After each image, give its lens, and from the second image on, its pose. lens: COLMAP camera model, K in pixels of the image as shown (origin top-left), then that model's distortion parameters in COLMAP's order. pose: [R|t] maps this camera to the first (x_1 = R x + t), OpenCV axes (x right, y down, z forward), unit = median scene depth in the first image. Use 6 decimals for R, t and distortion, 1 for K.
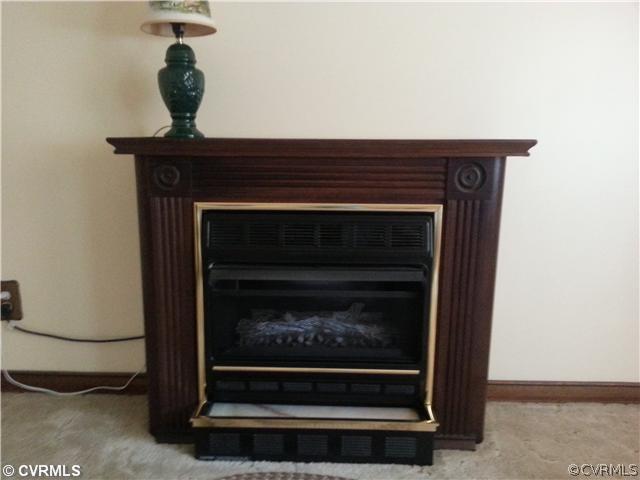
lens RADIAL K [[535.6, 0, 316.0], [0, 535.6, 241.2], [0, 0, 1]] dist [-0.003369, -0.007744]
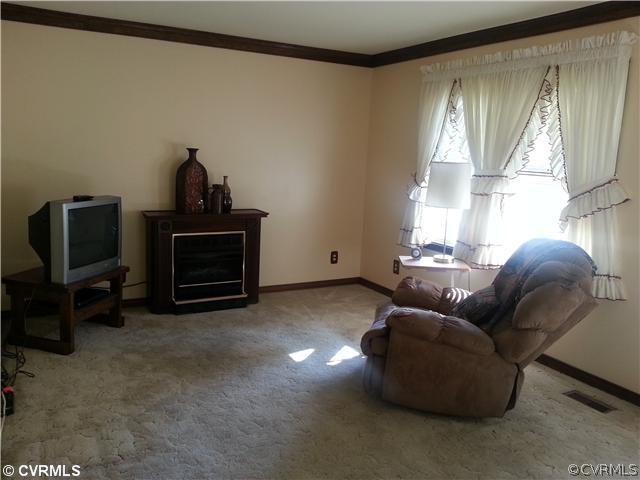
lens RADIAL K [[535.6, 0, 316.0], [0, 535.6, 241.2], [0, 0, 1]] dist [-0.003369, -0.007744]
pose [[0.875533, -0.054053, 0.480124, -0.959258], [0.084321, 0.995566, -0.041682, 0.169507], [-0.475743, 0.076979, 0.876210, -2.112473]]
